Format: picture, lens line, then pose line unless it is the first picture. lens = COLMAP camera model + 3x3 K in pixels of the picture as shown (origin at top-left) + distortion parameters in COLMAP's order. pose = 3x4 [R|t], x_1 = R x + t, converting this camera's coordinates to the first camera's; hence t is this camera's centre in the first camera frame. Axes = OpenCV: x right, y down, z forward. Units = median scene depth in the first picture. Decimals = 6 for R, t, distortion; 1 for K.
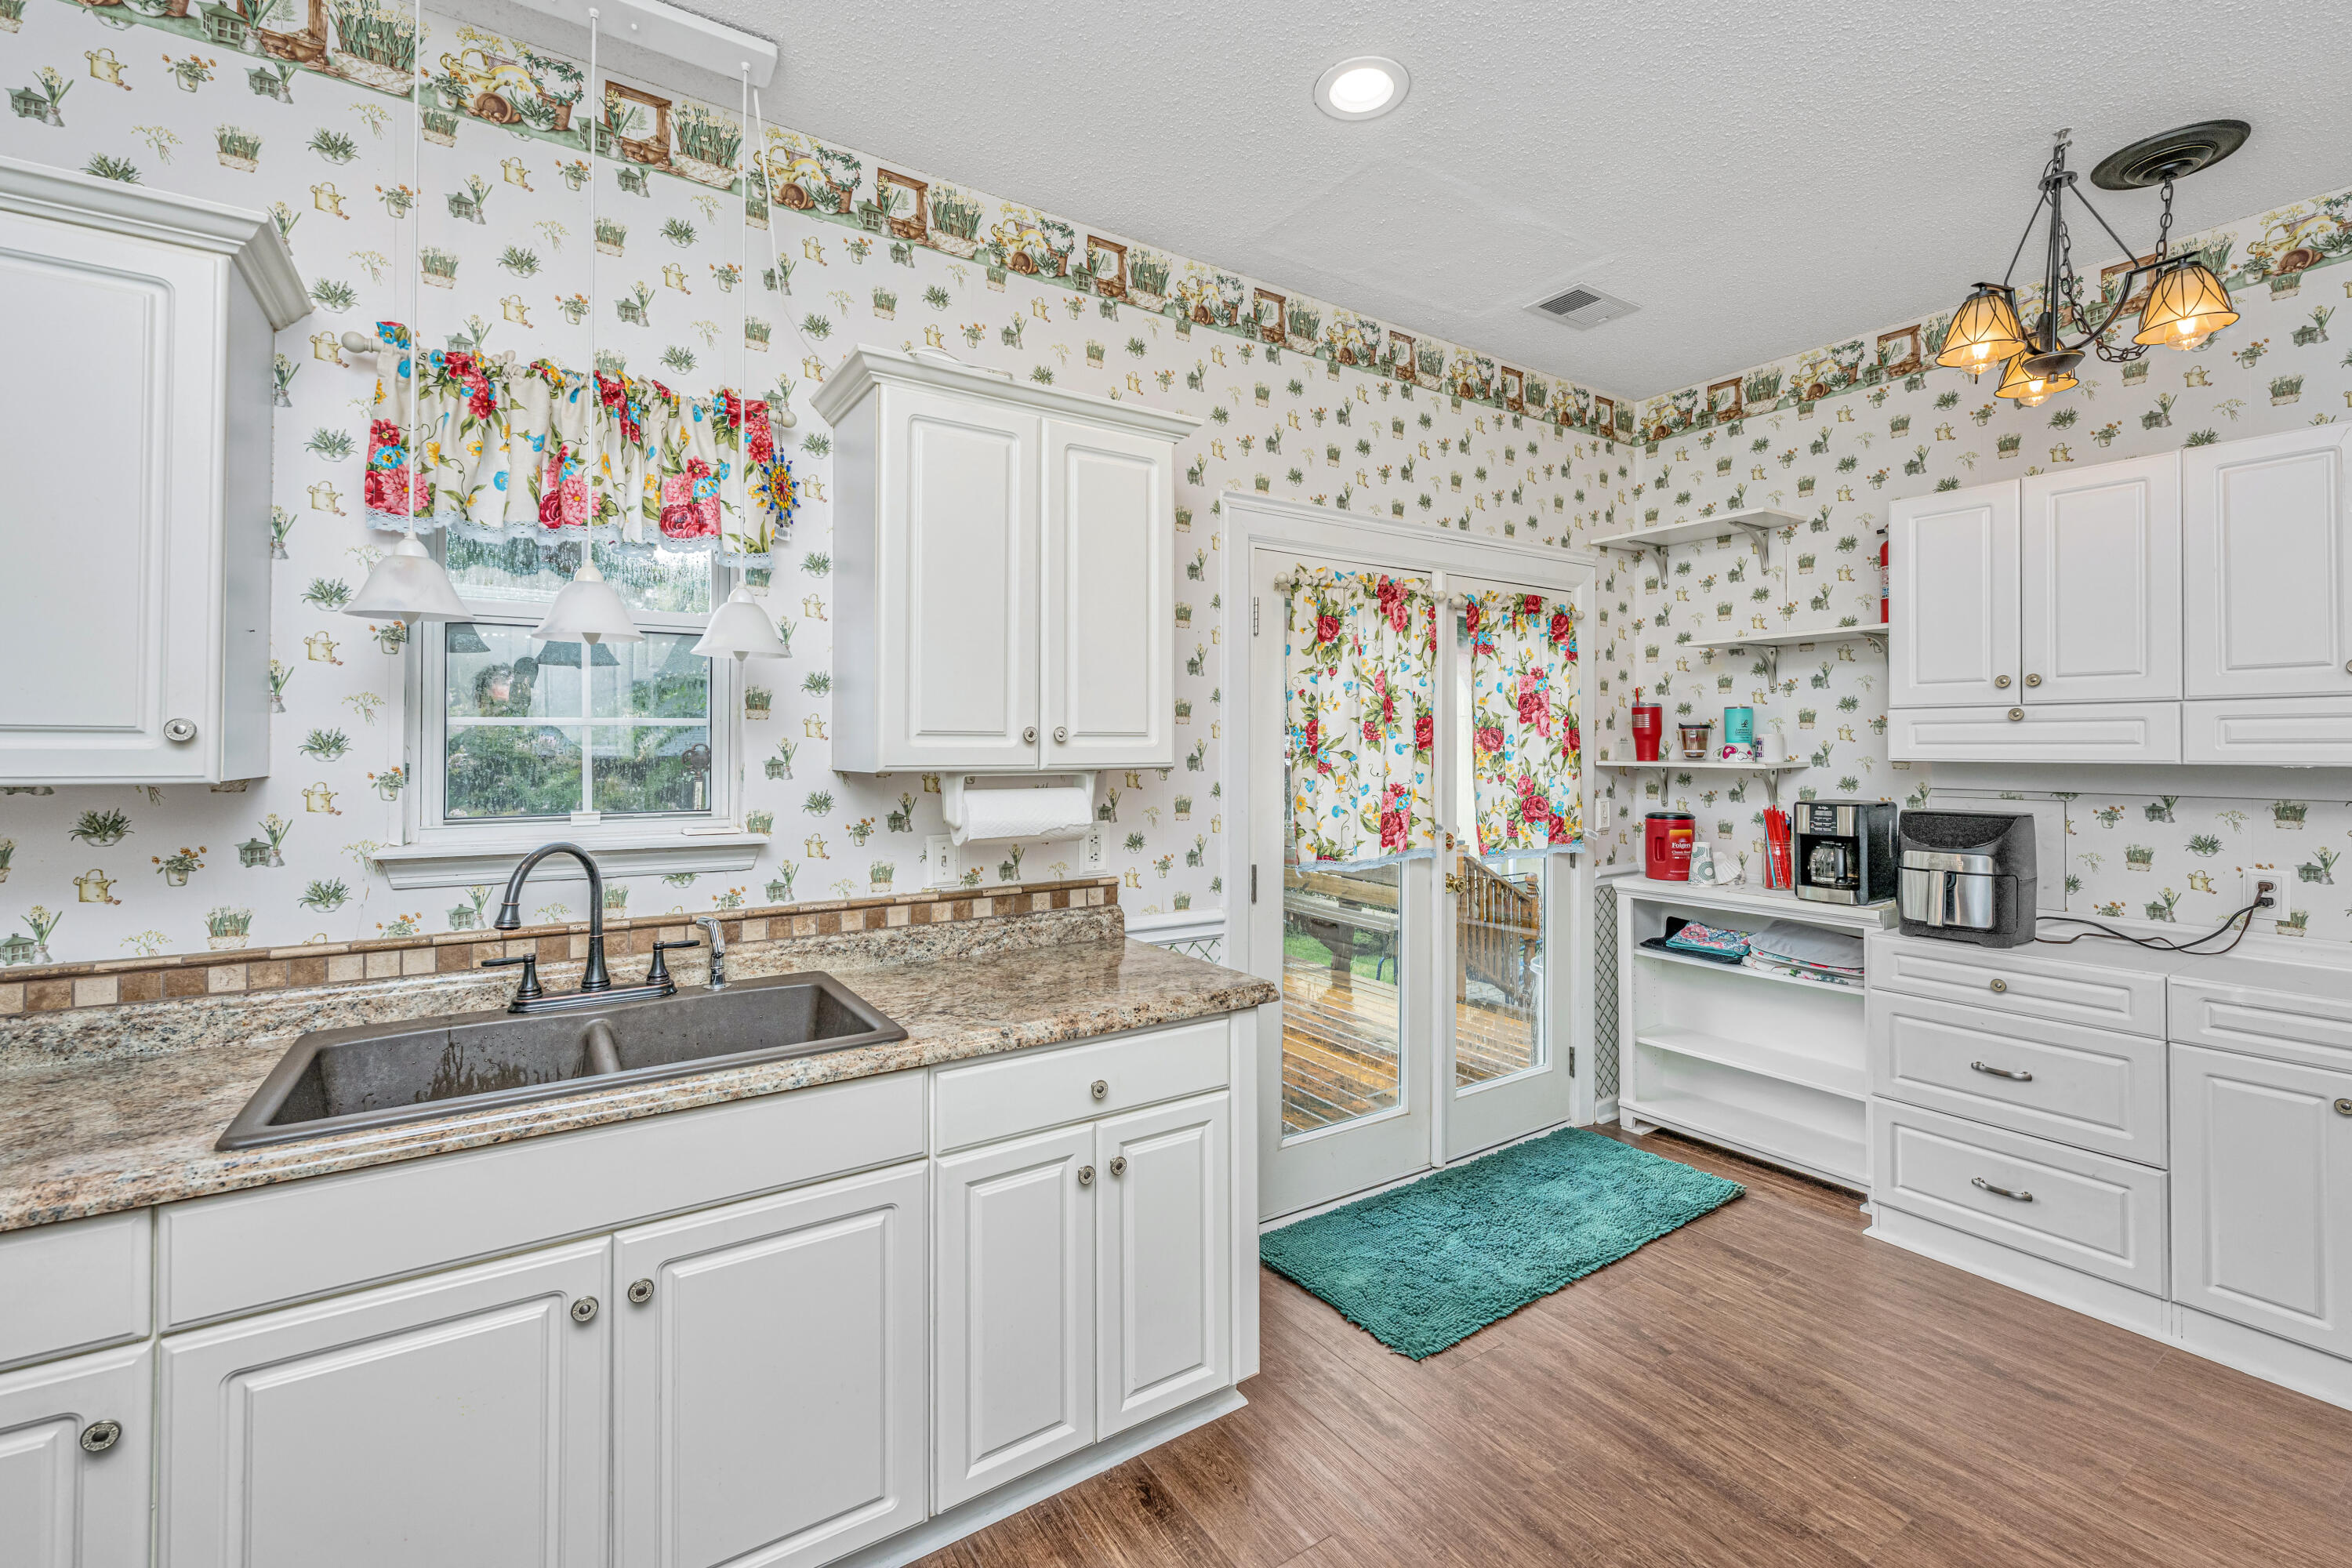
lens RADIAL K [[961.5, 0, 1190.1], [0, 961.5, 735.5], [0, 0, 1]] dist [-0.003659, 0.000183]
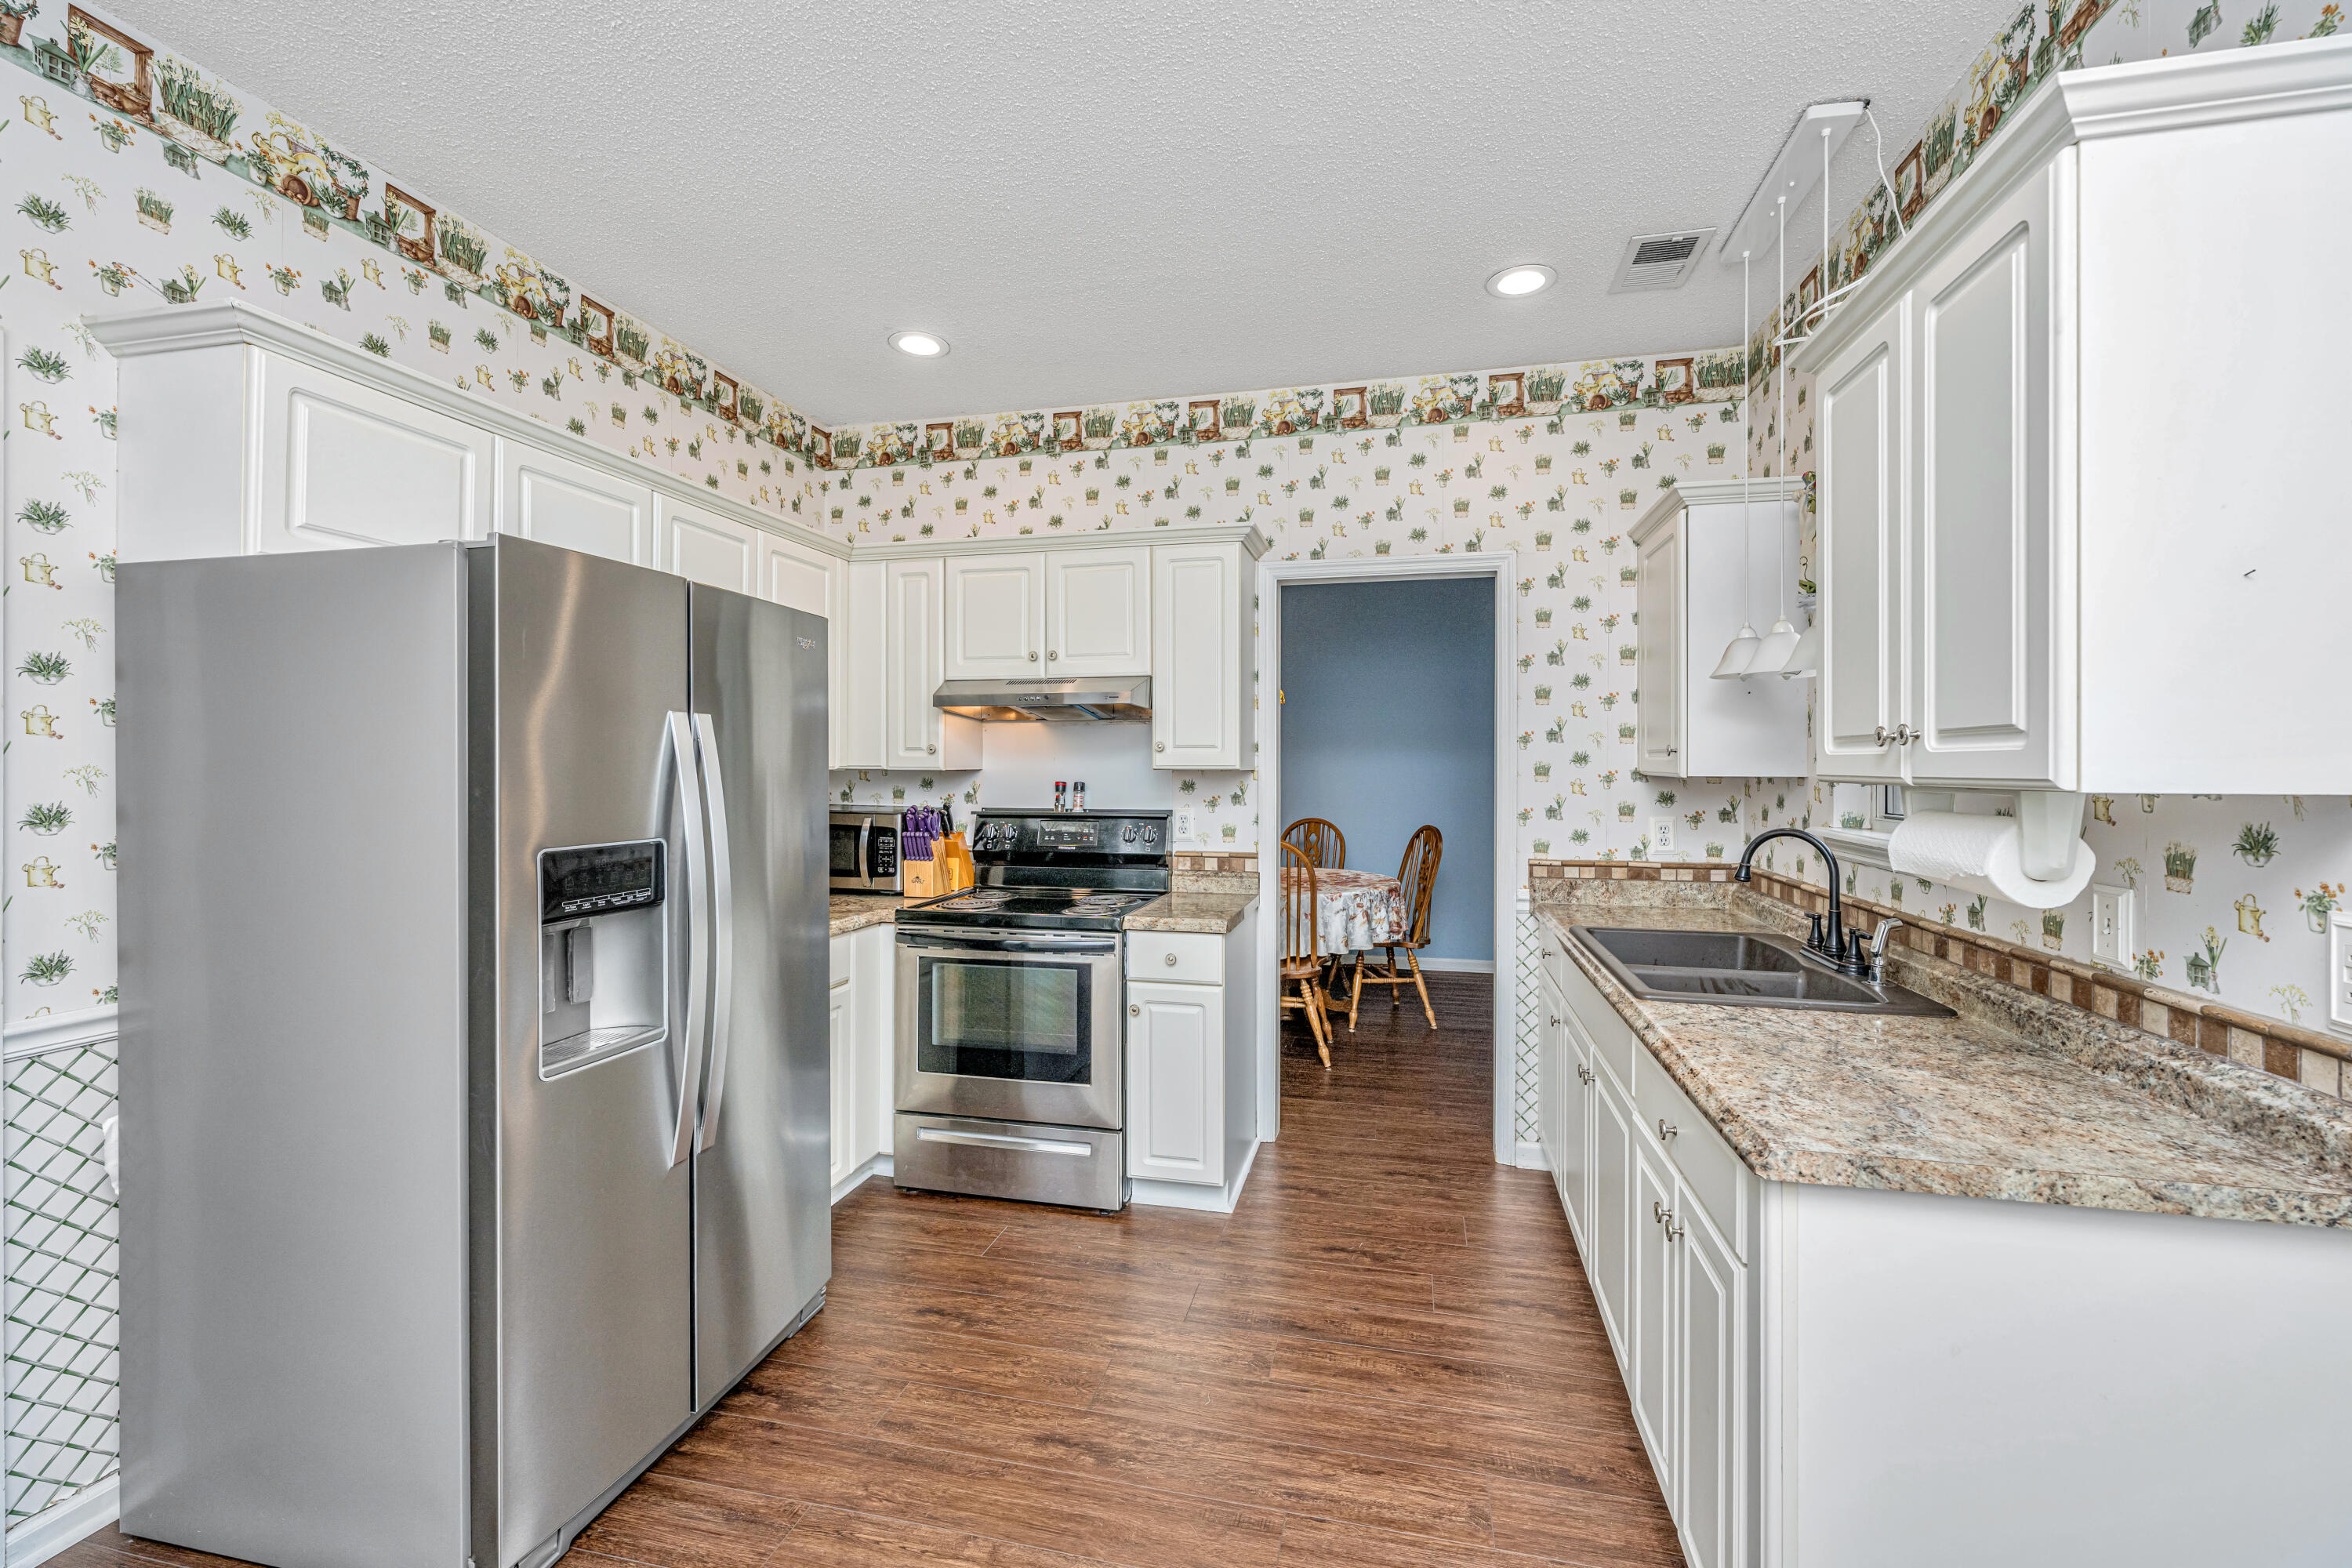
lens RADIAL K [[961.5, 0, 1178.7], [0, 961.5, 766.3], [0, 0, 1]] dist [-0.003659, 0.000183]
pose [[-0.730548, -0.003645, -0.682851, 0.512297], [0.000207, 0.999985, -0.005560, 0.018734], [0.682861, -0.004203, -0.730536, 0.809344]]
